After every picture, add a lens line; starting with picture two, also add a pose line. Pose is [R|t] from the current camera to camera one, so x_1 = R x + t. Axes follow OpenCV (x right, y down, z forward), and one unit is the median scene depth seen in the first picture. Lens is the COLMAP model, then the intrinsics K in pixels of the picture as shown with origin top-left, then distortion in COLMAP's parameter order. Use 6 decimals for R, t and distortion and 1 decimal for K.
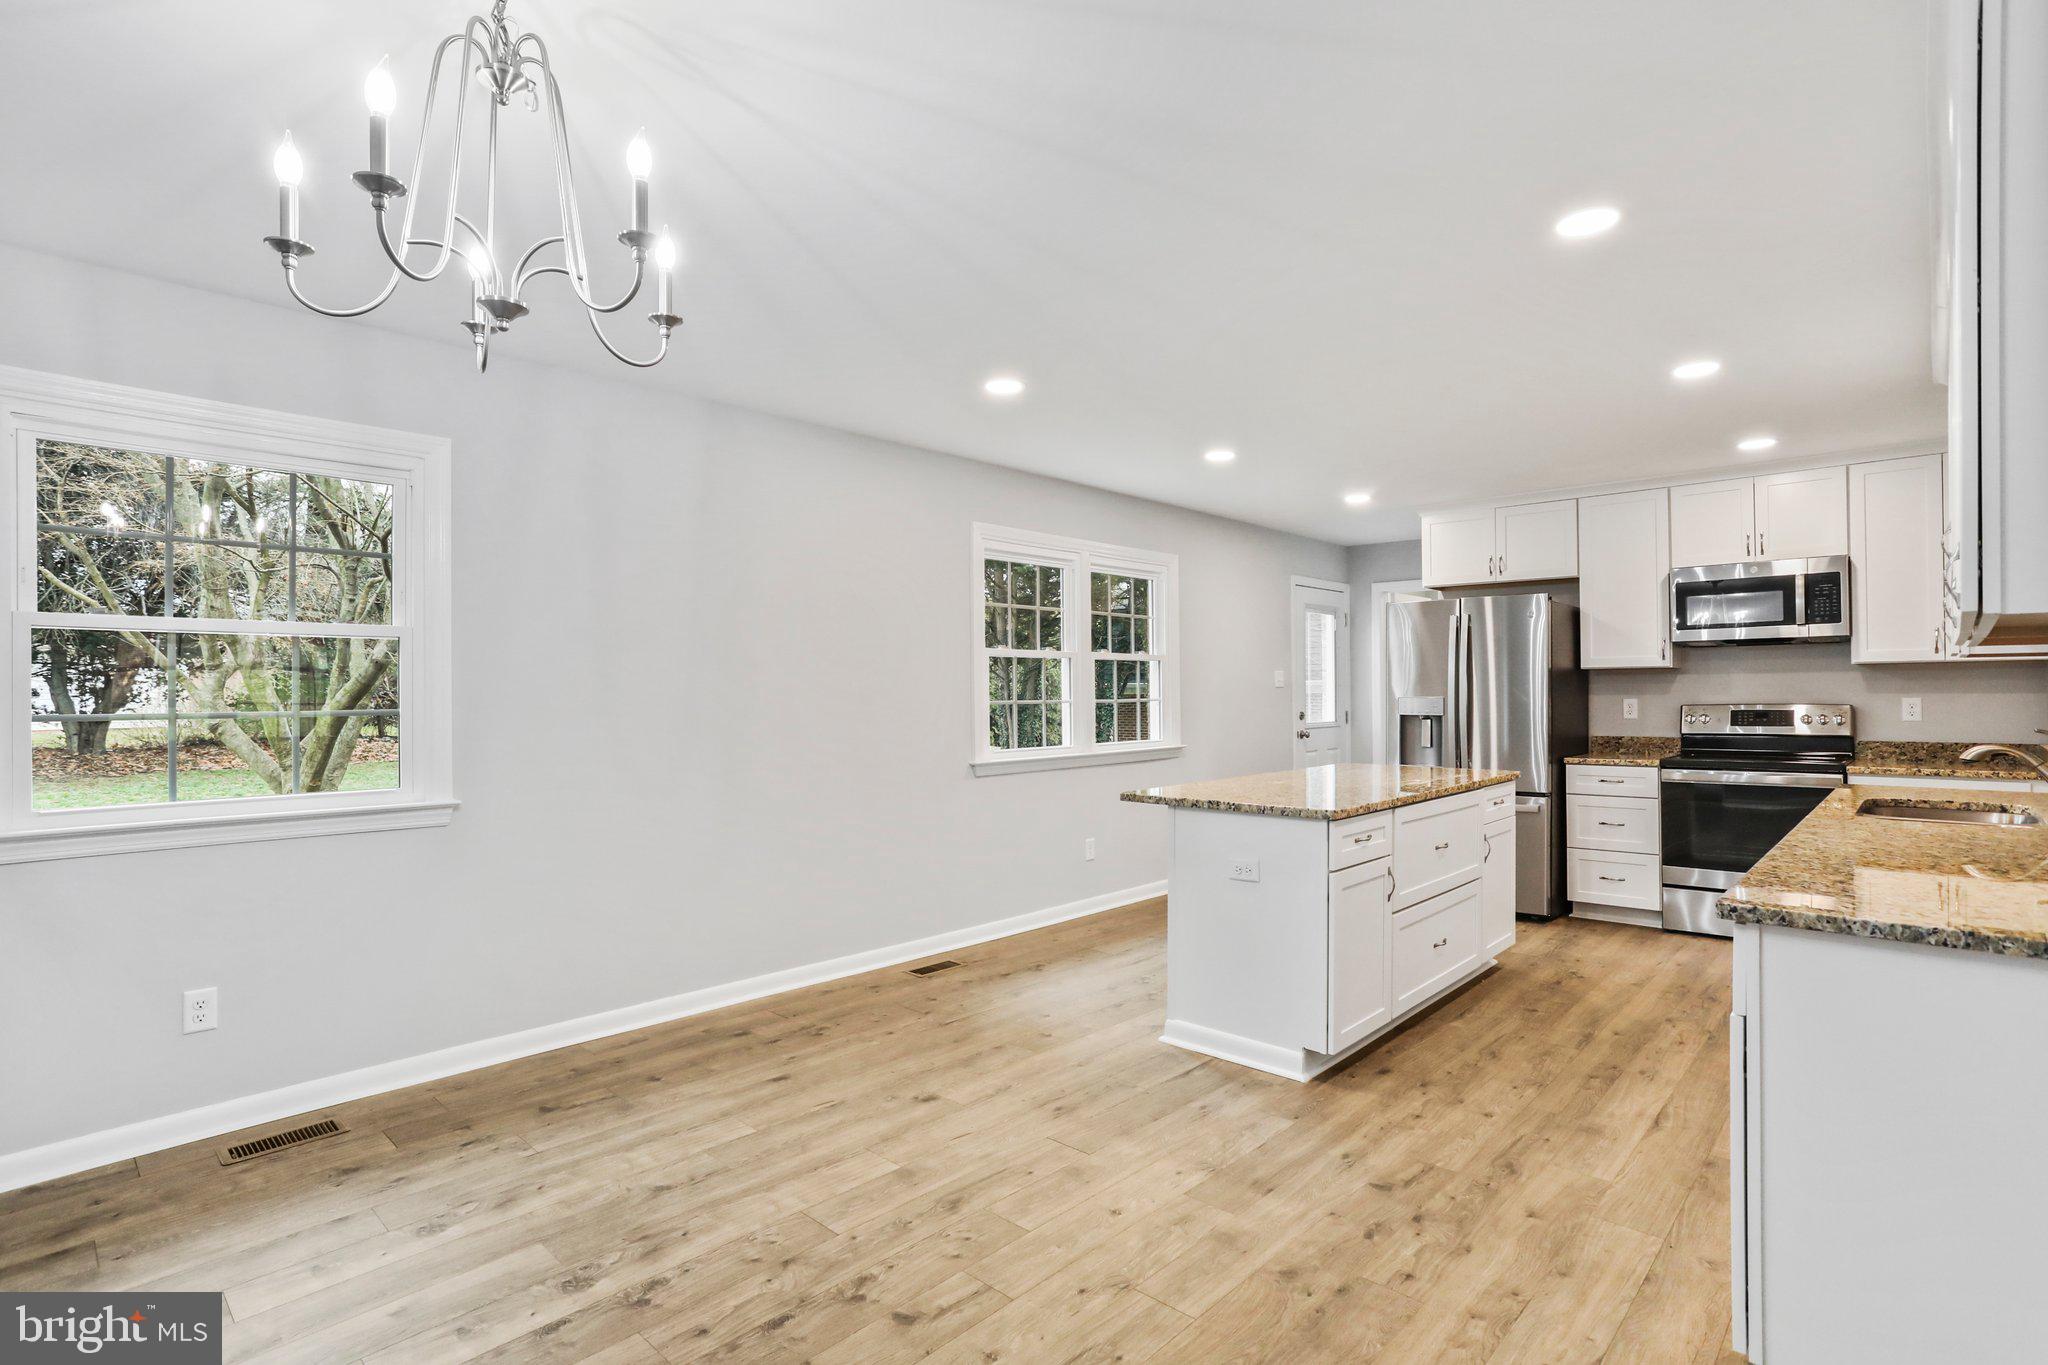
lens RADIAL K [[989.6, 0, 1028.6], [0, 989.6, 696.1], [0, 0, 1]] dist [-0.049721, 0.030960]
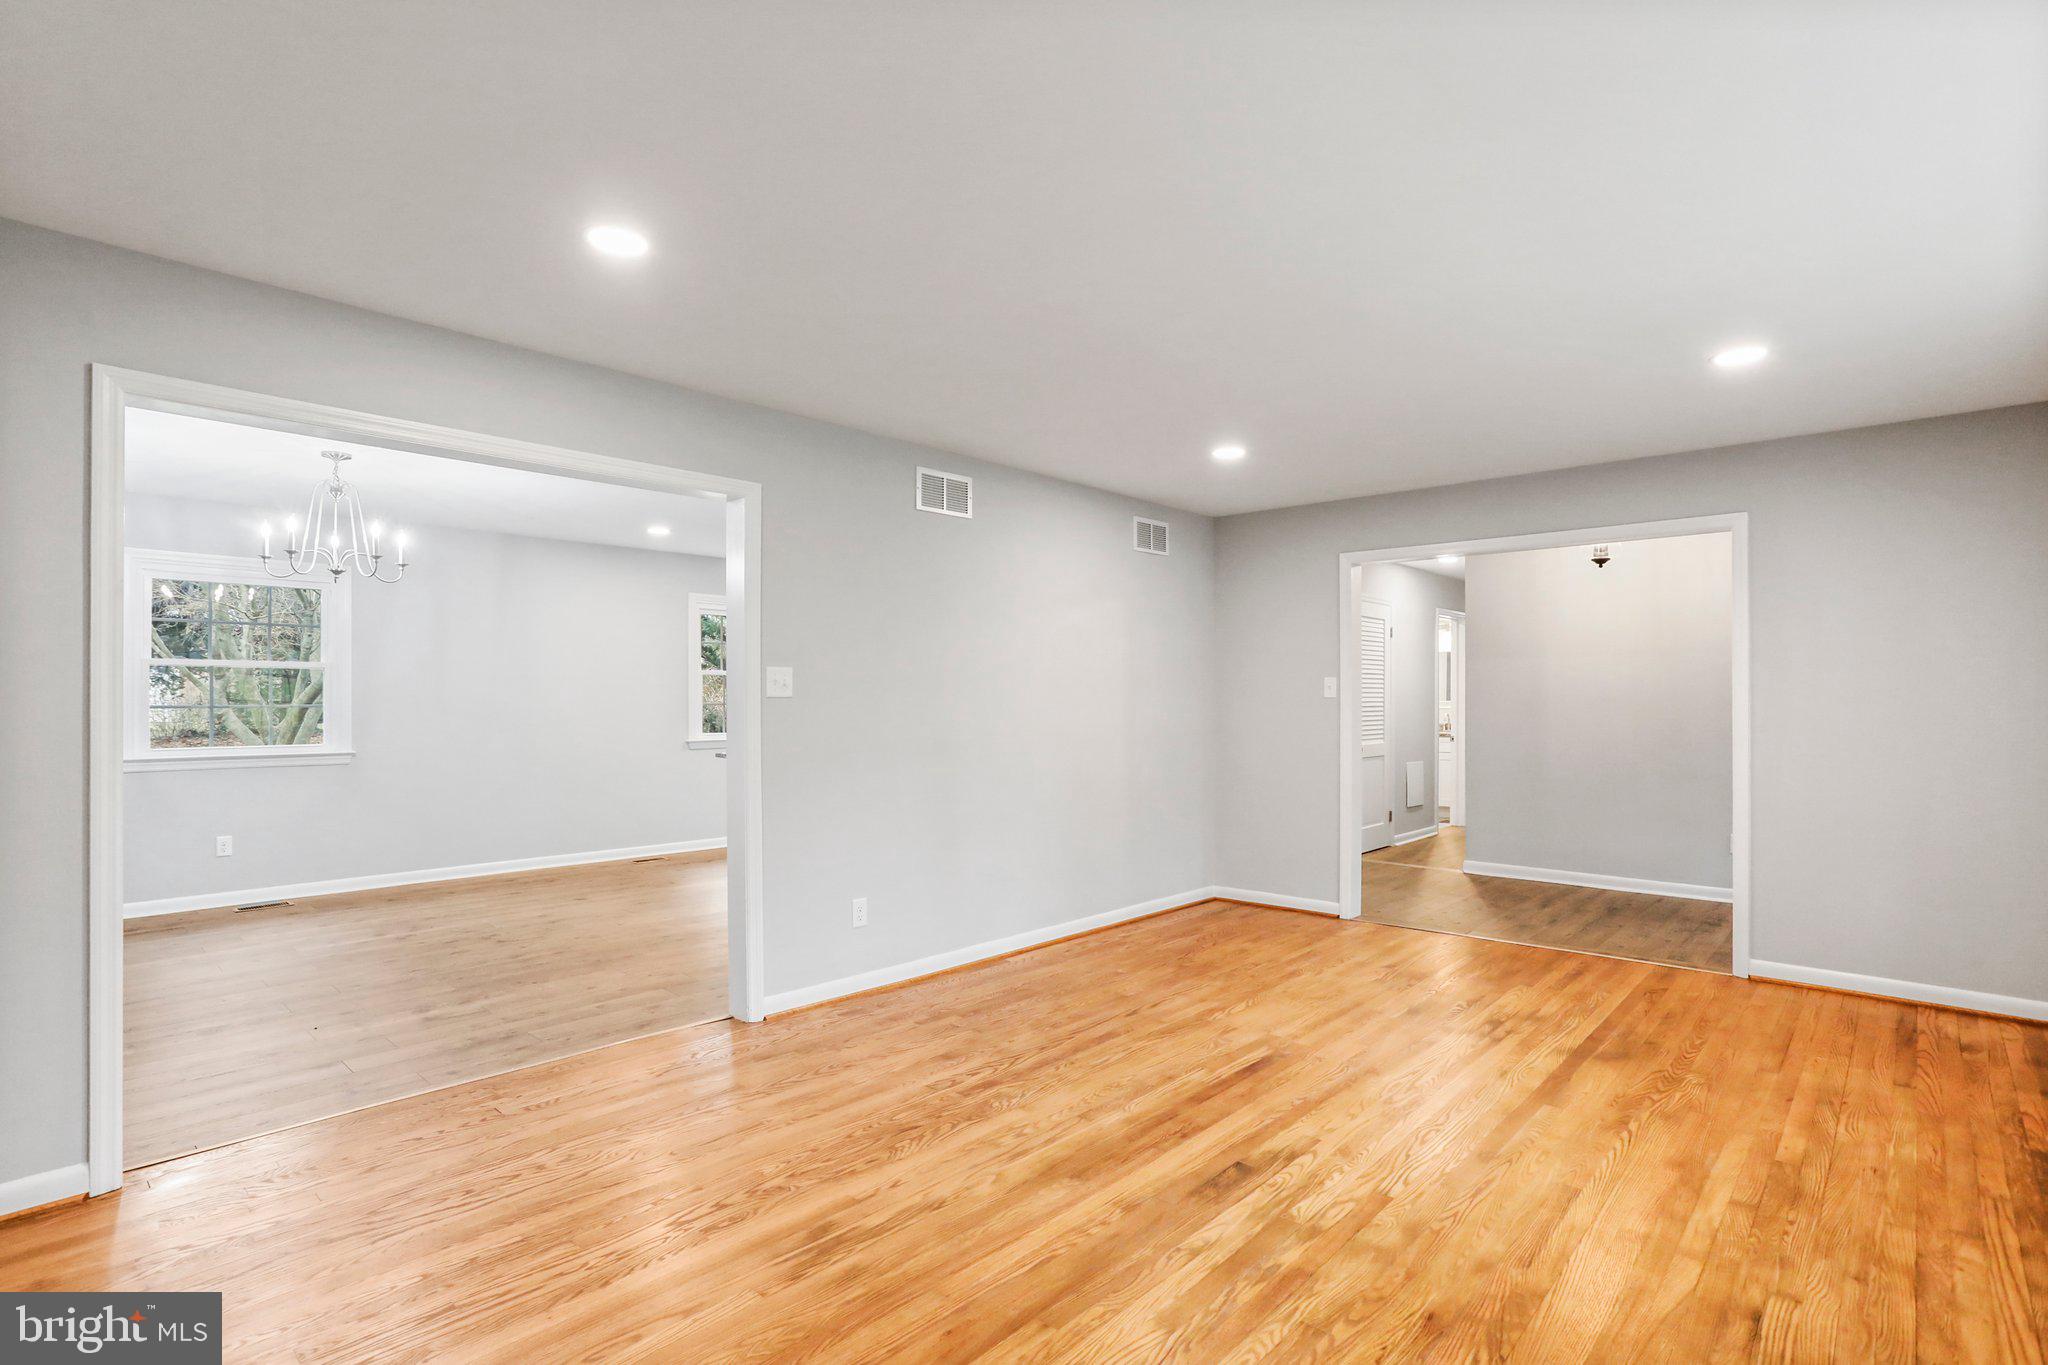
lens RADIAL K [[1006.0, 0, 1015.3], [0, 1006.0, 720.3], [0, 0, 1]] dist [-0.043857, 0.027305]
pose [[0.999948, 0.008244, -0.005965, 0.748557], [-0.008131, 0.999792, 0.018723, -0.004336], [0.006118, -0.018674, 0.999807, -0.963531]]
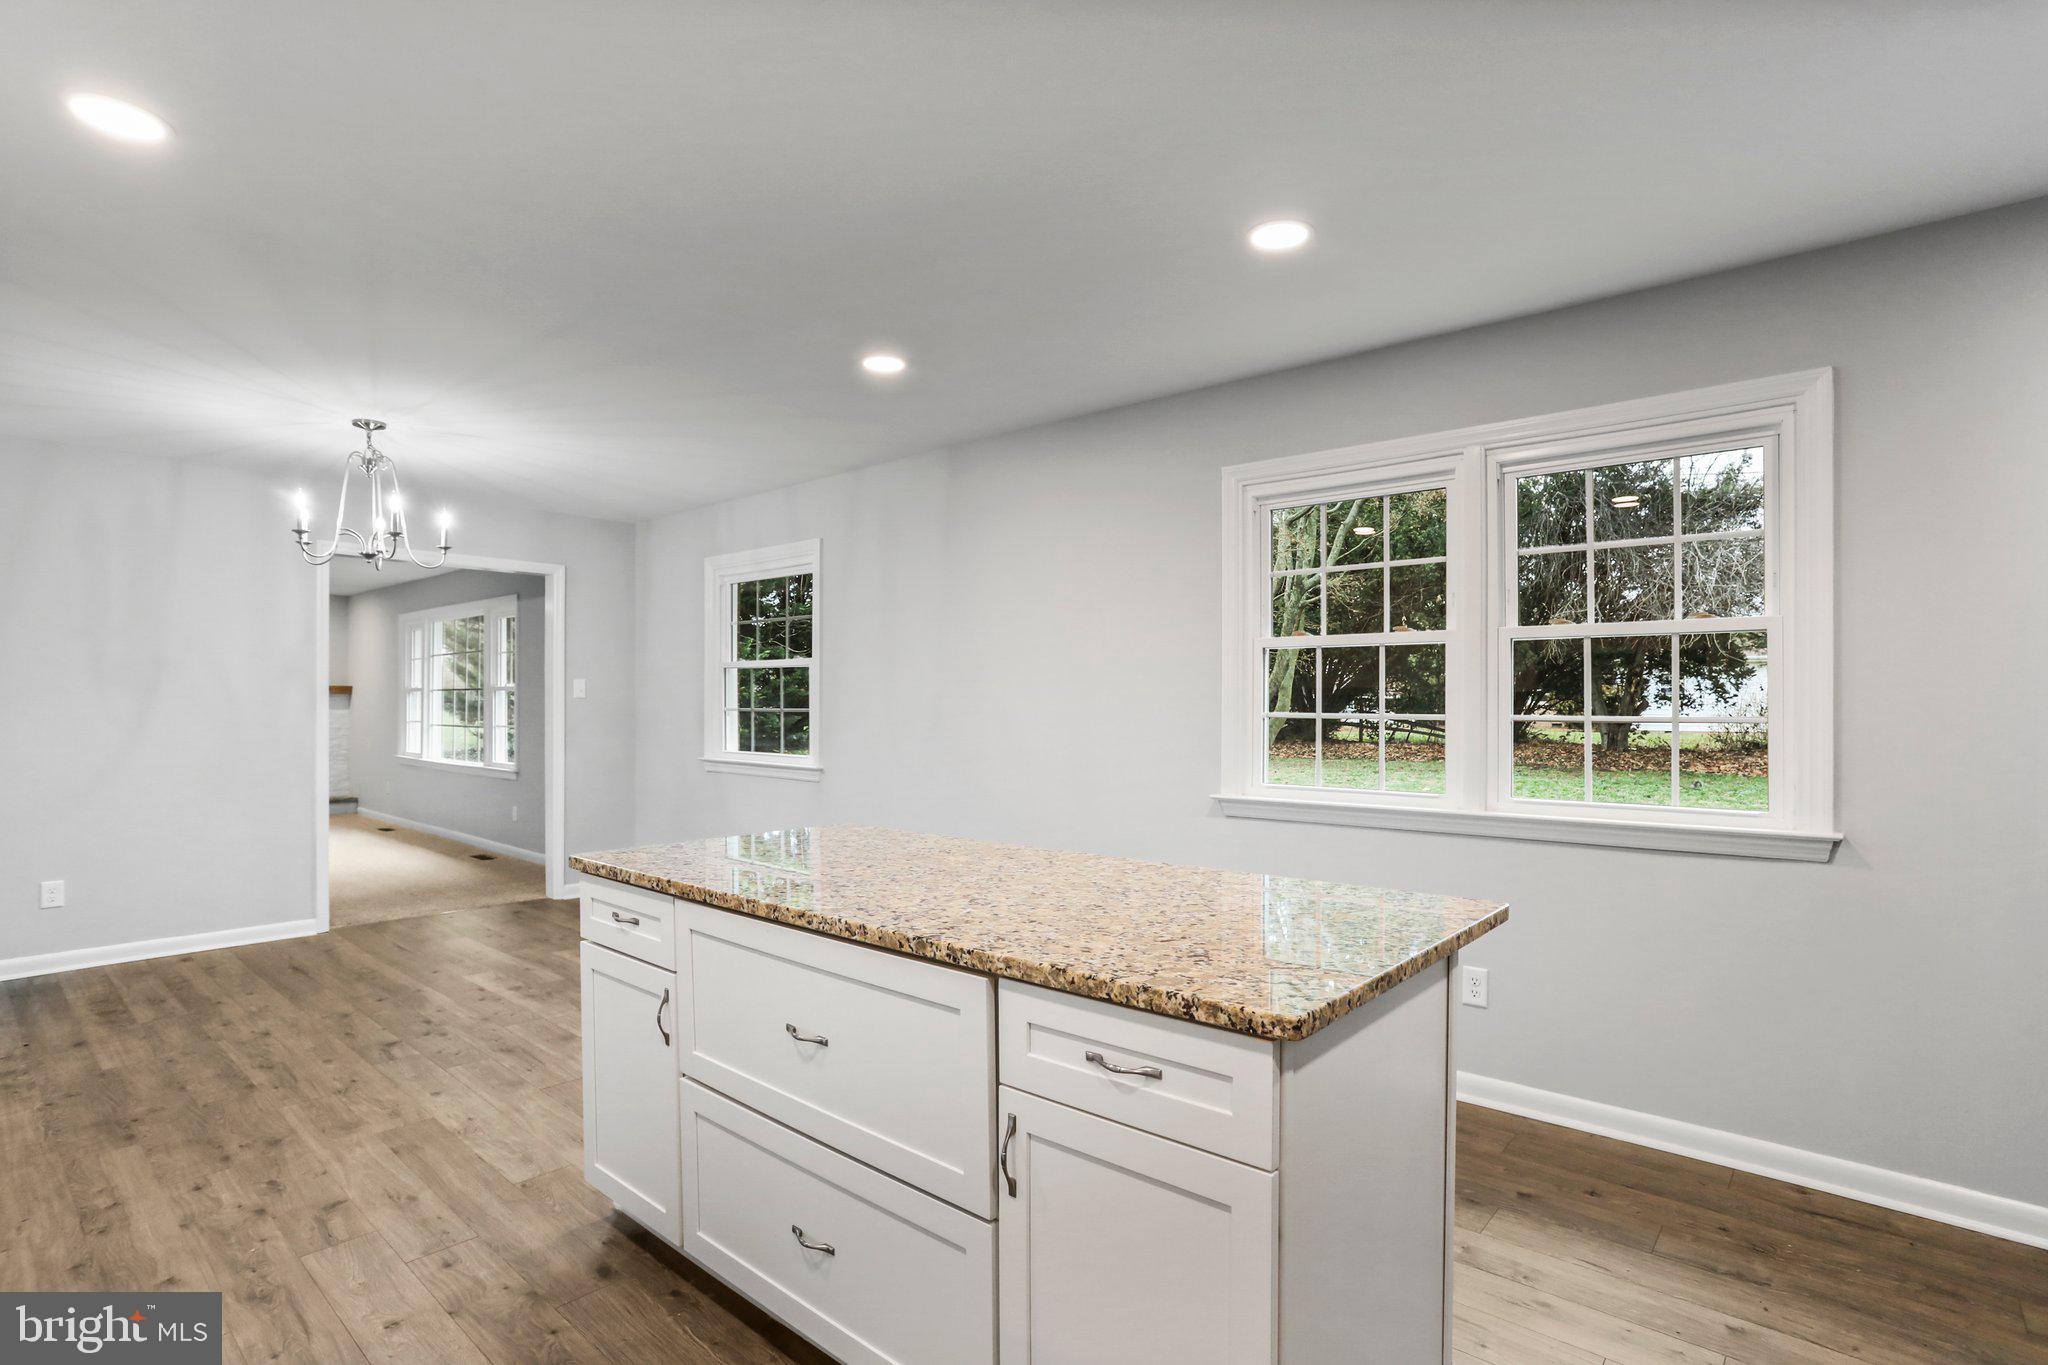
lens RADIAL K [[1006.3, 0, 1025.9], [0, 1006.3, 703.7], [0, 0, 1]] dist [-0.056263, 0.031905]
pose [[0.031760, 0.007429, -0.999468, 1.065053], [-0.005096, 0.999961, 0.007271, -0.009449], [0.999483, 0.004862, 0.031797, 1.294681]]
